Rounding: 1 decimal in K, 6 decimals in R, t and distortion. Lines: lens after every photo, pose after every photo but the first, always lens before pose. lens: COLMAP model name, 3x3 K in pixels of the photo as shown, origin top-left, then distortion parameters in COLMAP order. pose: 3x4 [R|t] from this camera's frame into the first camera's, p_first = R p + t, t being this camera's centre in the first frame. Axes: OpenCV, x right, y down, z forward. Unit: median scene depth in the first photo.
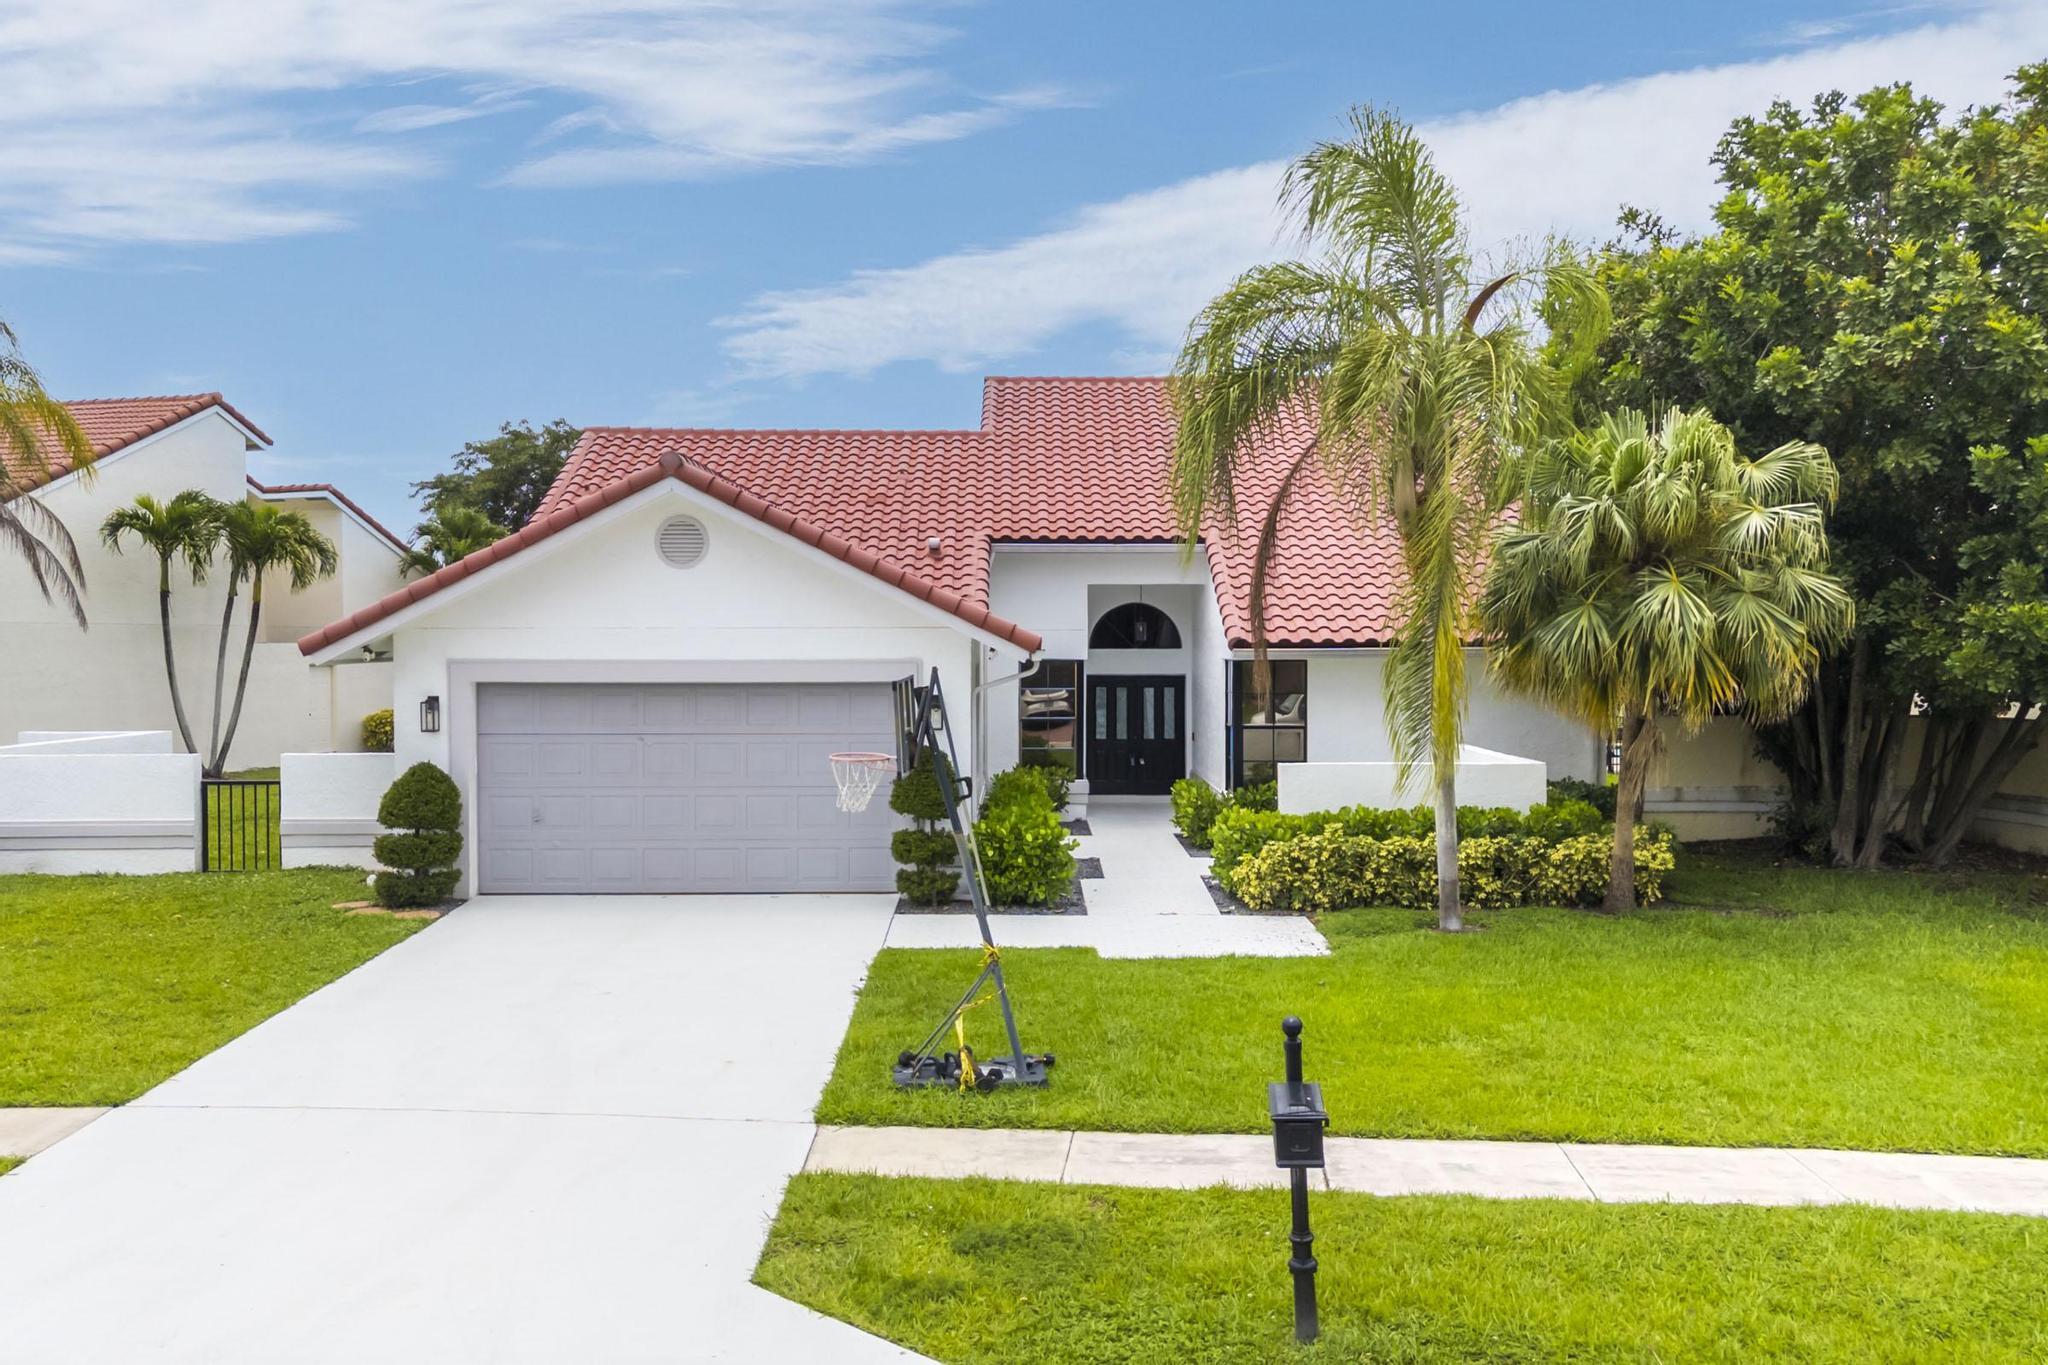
lens RADIAL K [[1788.1, 0, 1031.1], [0, 1788.1, 683.9], [0, 0, 1]] dist [0.105554, -0.073041]
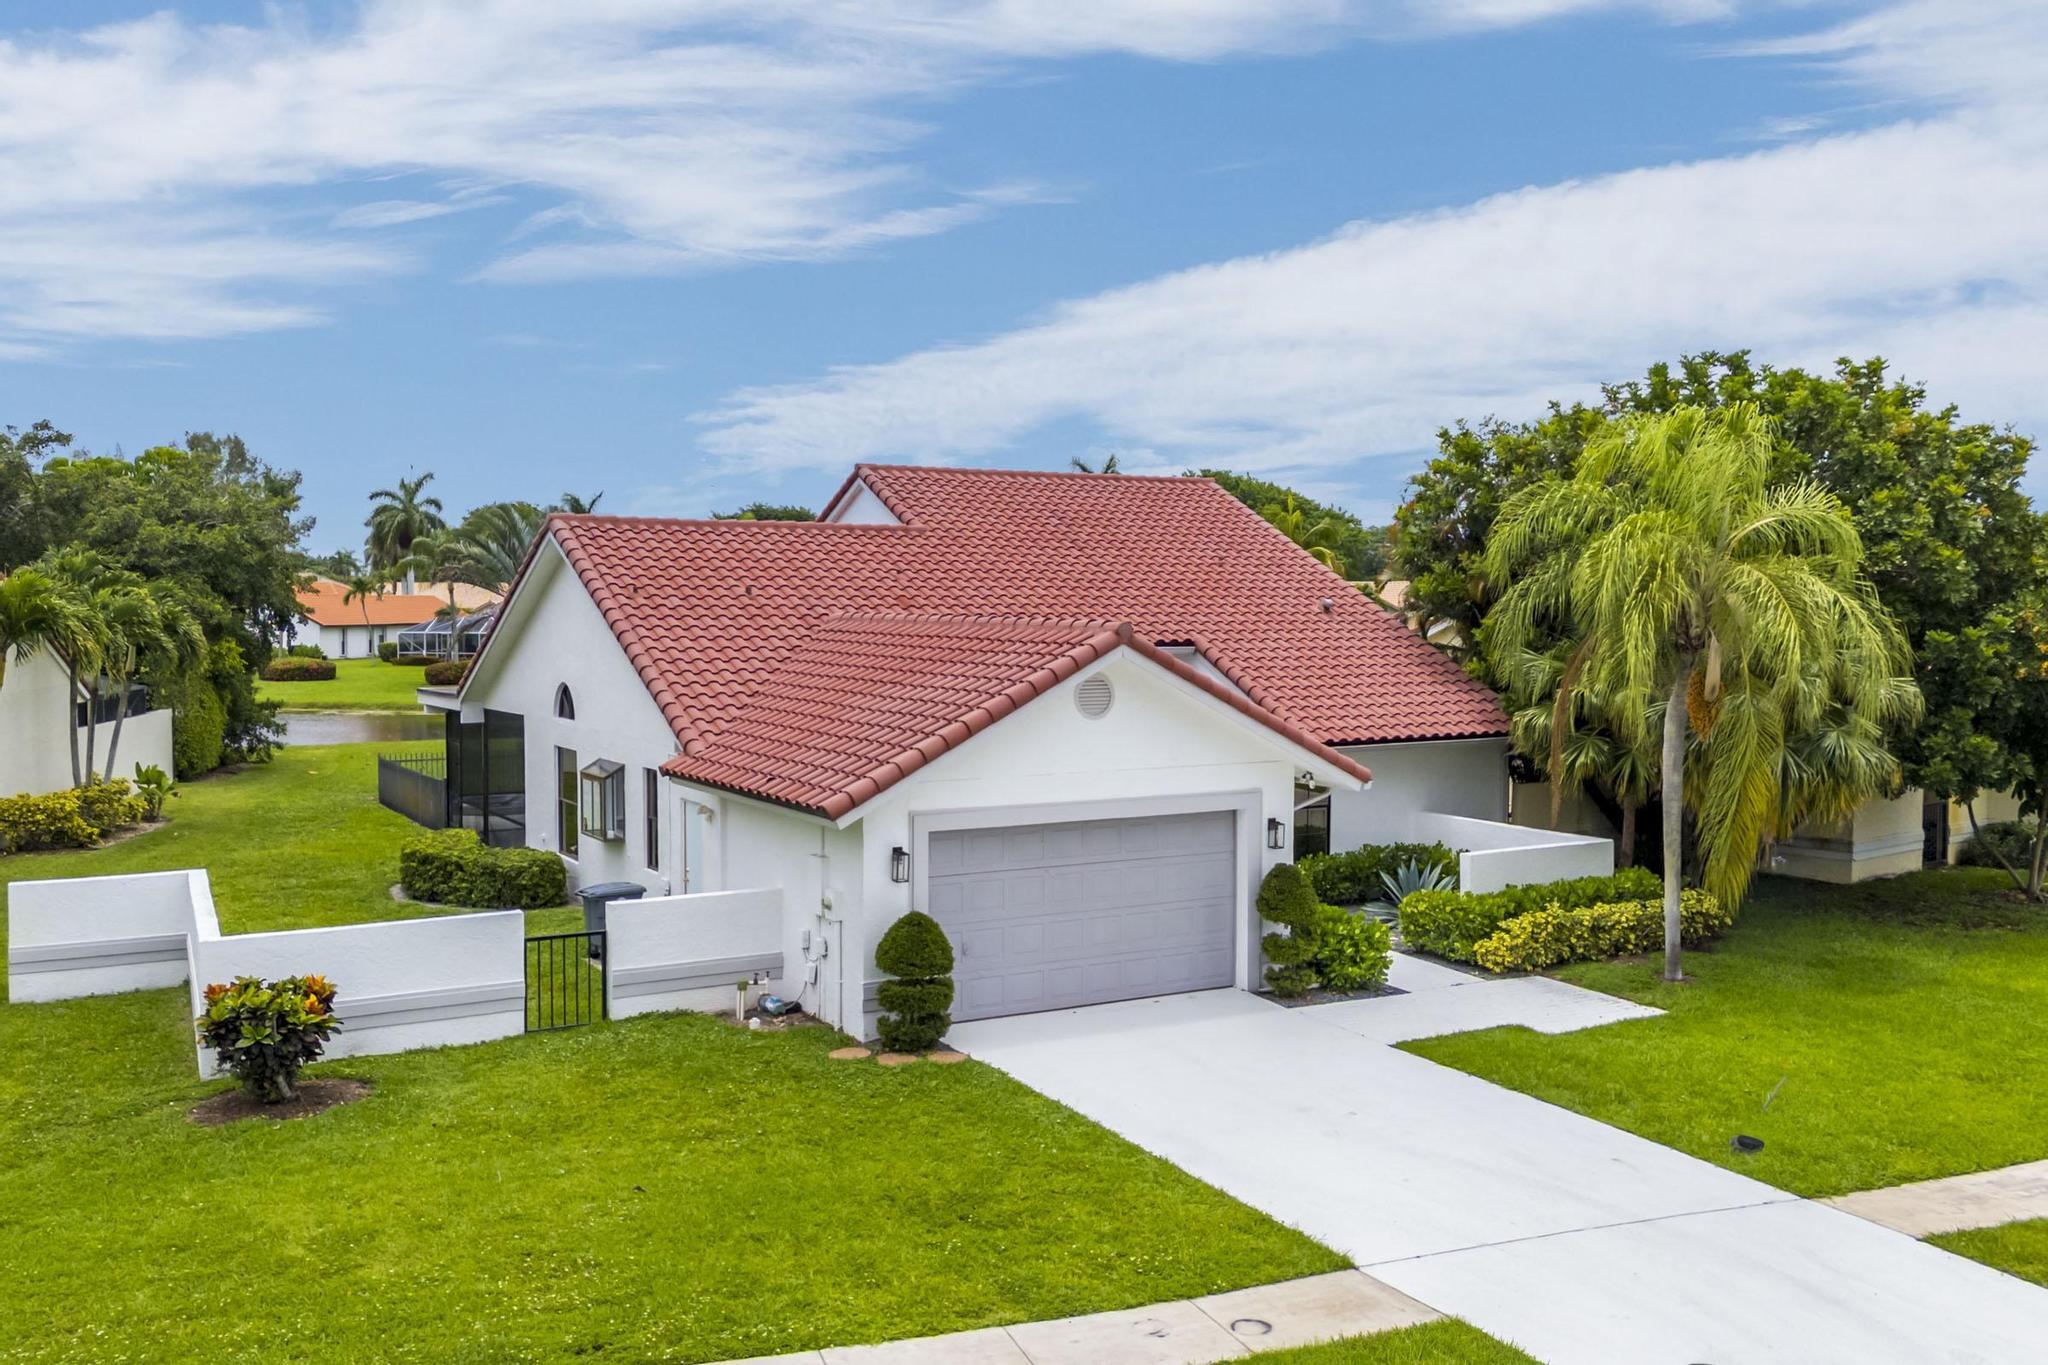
lens RADIAL K [[1795.0, 0, 1030.5], [0, 1795.0, 682.9], [0, 0, 1]] dist [0.078829, 0.009877]
pose [[0.863720, -0.021480, 0.503514, -0.817754], [0.009874, 0.999621, 0.025705, -0.119662], [-0.503875, -0.017230, 0.863605, 0.053752]]
